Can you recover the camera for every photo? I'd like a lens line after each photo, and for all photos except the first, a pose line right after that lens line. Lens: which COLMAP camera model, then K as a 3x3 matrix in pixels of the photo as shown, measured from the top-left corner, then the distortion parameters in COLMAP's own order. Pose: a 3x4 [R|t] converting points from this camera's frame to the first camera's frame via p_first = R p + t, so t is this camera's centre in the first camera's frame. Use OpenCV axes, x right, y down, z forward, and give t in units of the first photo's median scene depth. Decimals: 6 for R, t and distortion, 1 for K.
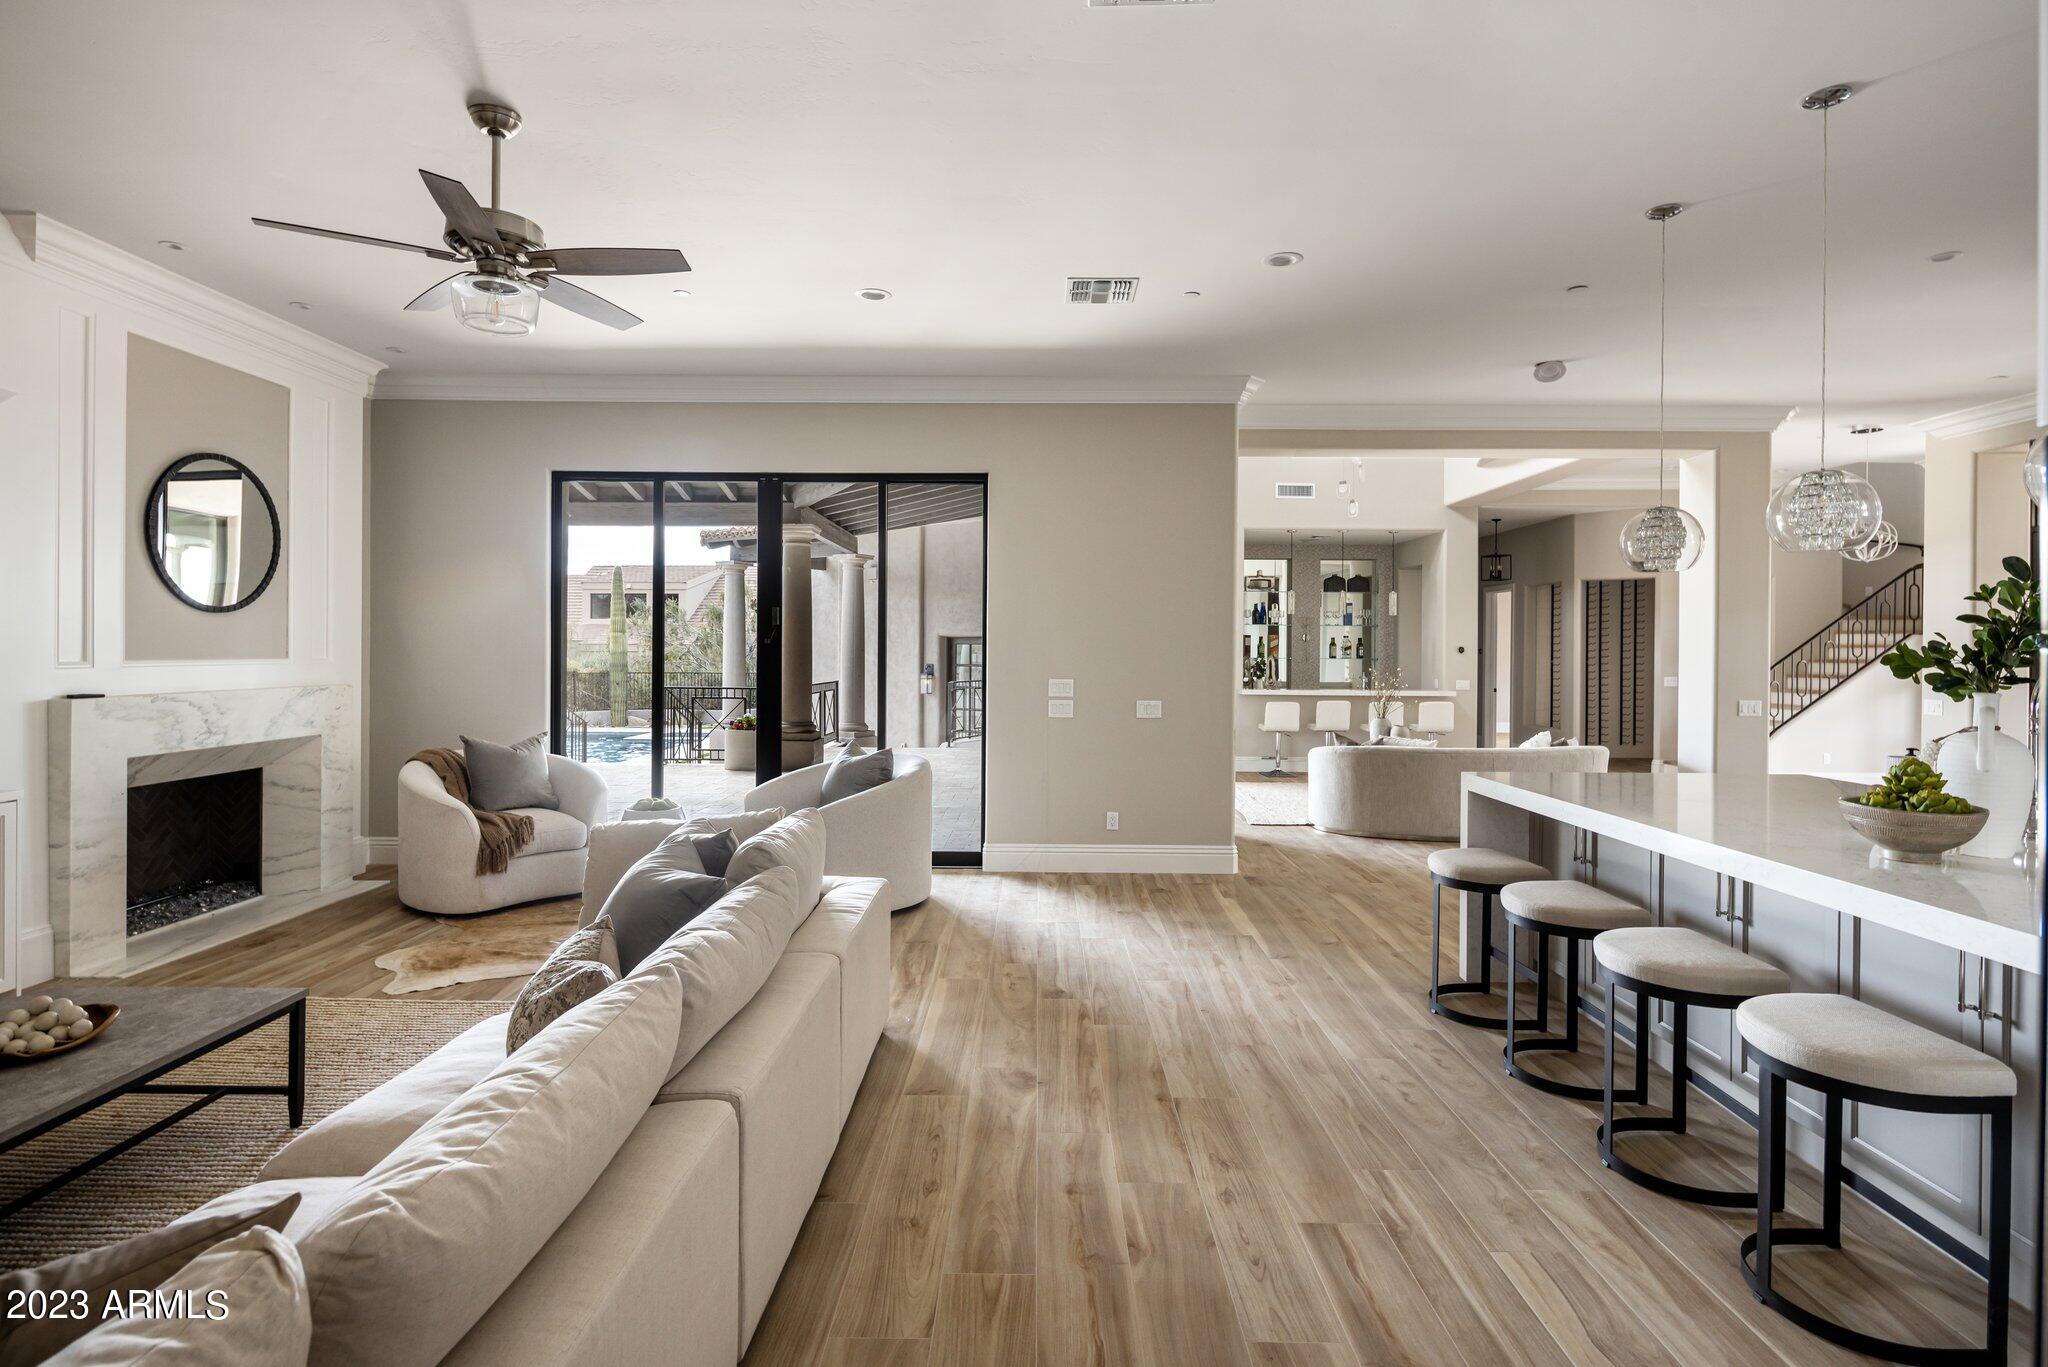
lens RADIAL K [[996.6, 0, 1048.6], [0, 996.6, 656.3], [0, 0, 1]] dist [0.010423, -0.005057]
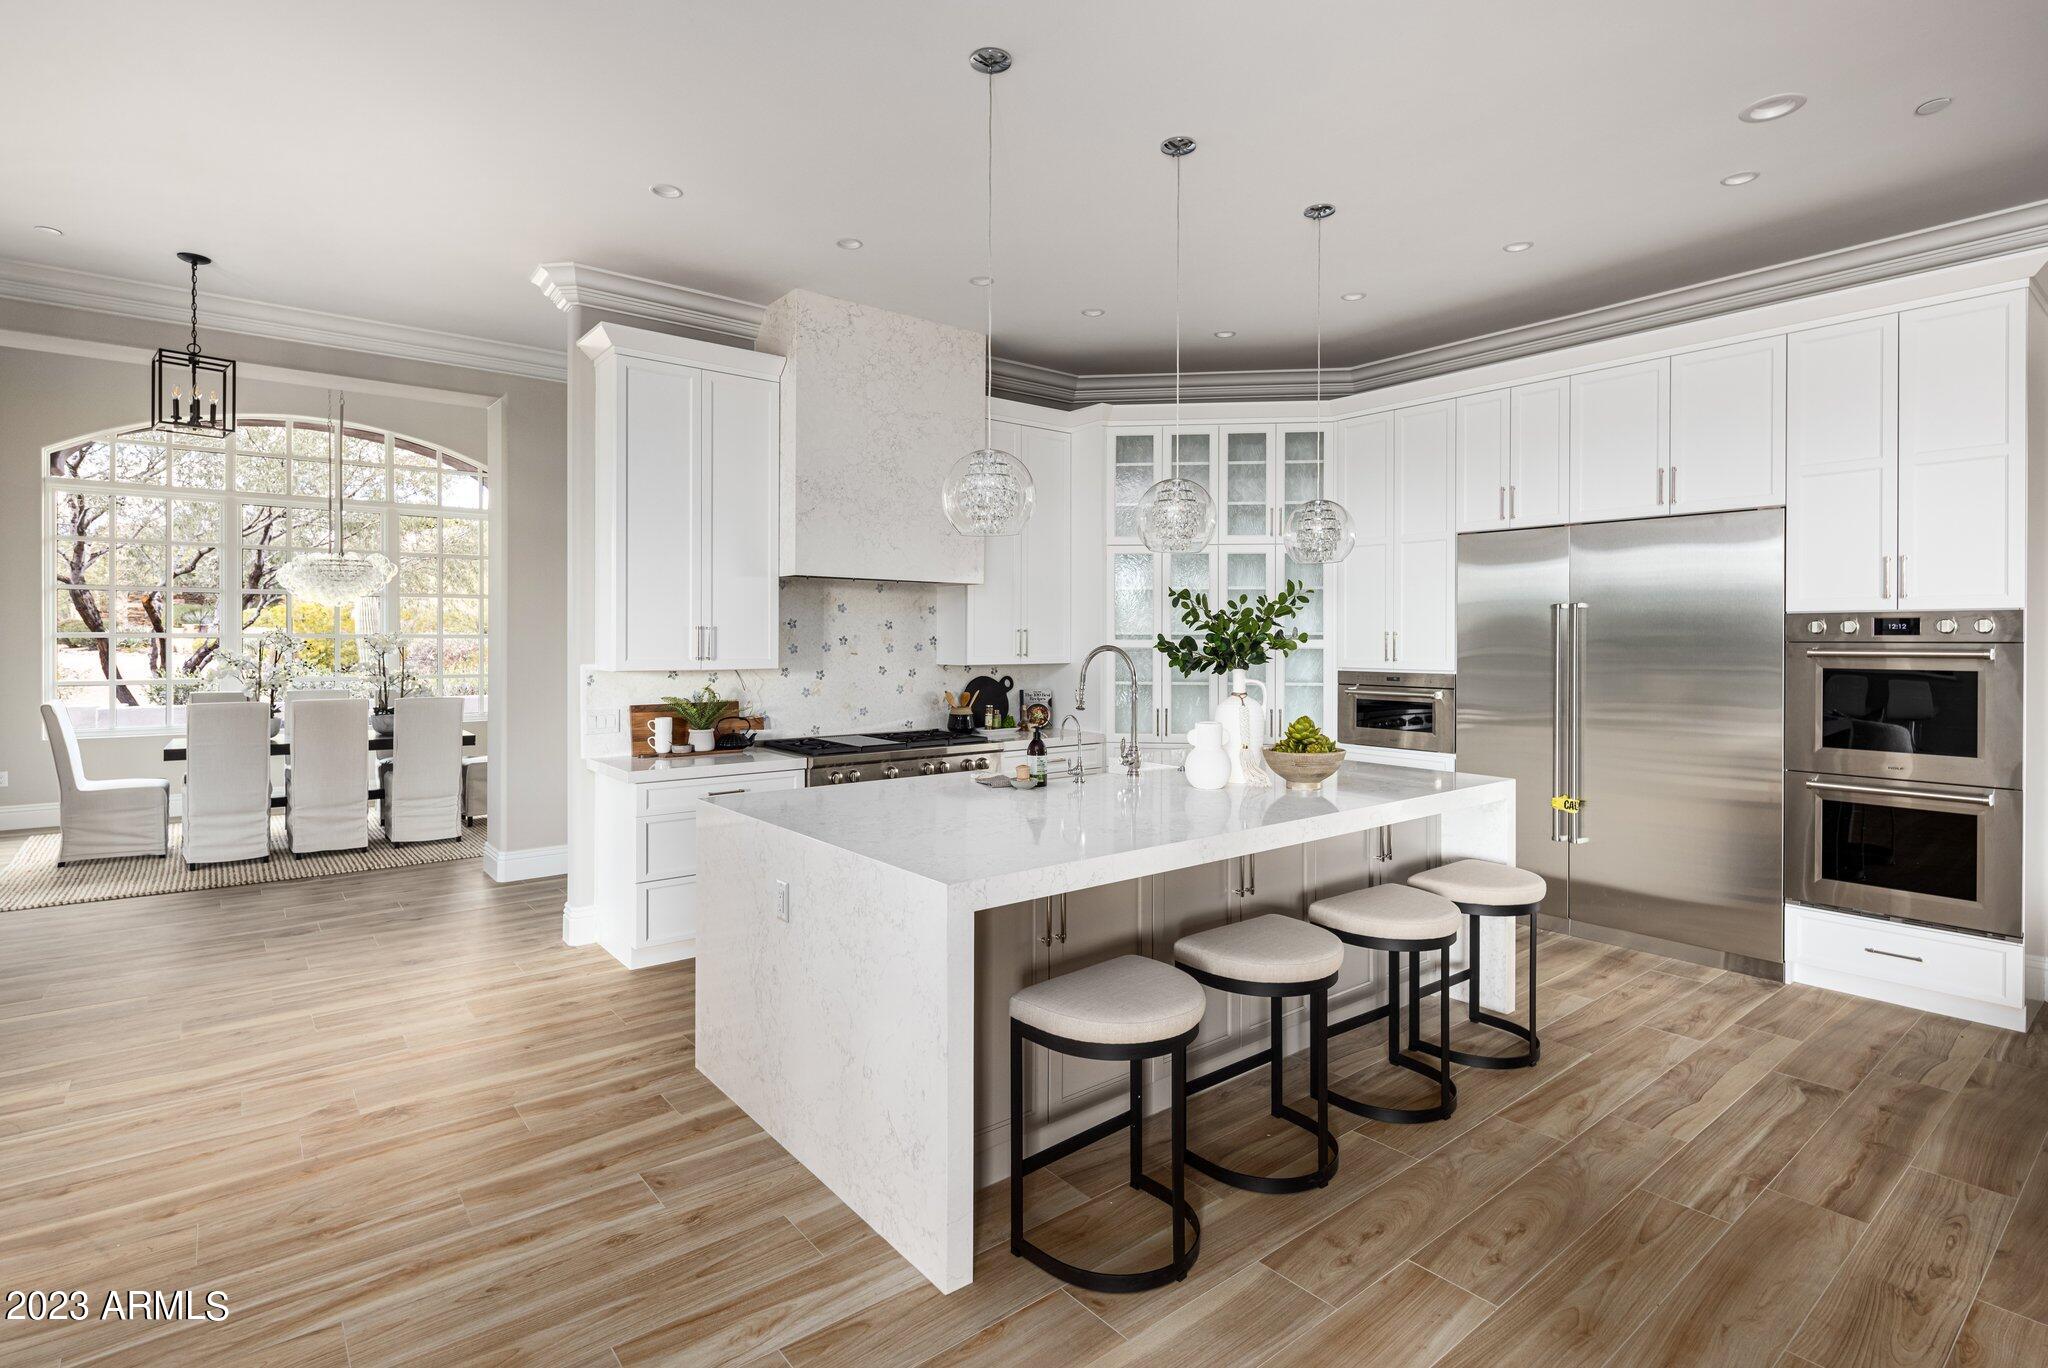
lens RADIAL K [[996.6, 0, 1042.3], [0, 996.6, 640.0], [0, 0, 1]] dist [0.010423, -0.005057]
pose [[-0.624124, -0.005201, 0.781308, -0.007921], [0.003118, 0.999953, 0.009147, -0.014080], [-0.781319, 0.008145, -0.624078, 1.356679]]
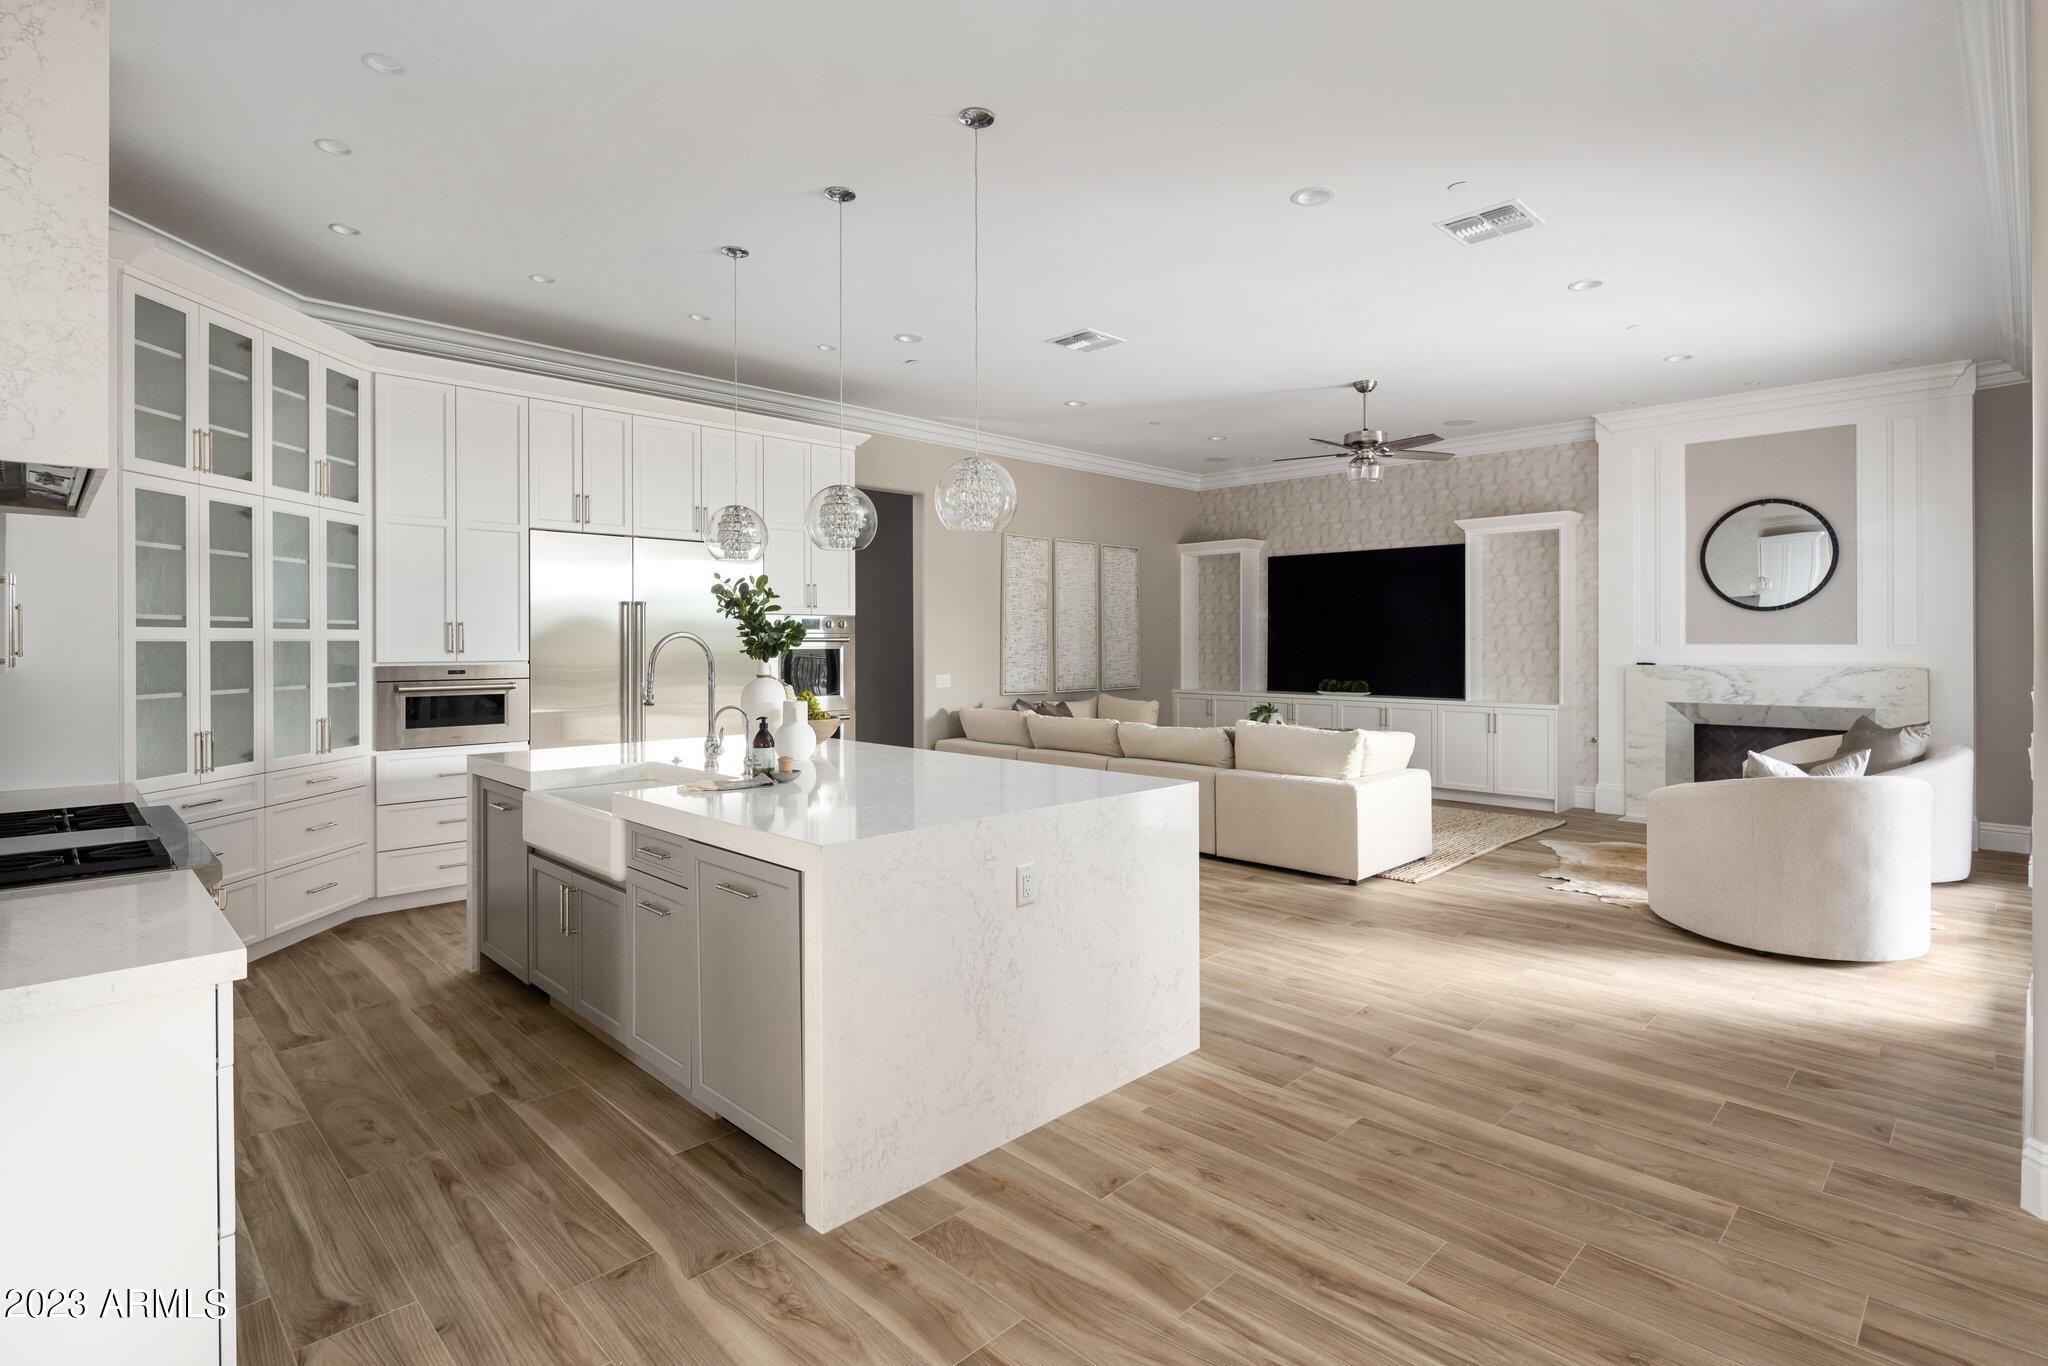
lens RADIAL K [[996.6, 0, 1008.9], [0, 996.6, 642.0], [0, 0, 1]] dist [0.010423, -0.005057]
pose [[-0.722345, -0.002805, -0.691527, 1.125836], [-0.008139, 0.999957, 0.004446, 0.002446], [0.691485, 0.008840, -0.722337, 1.550945]]
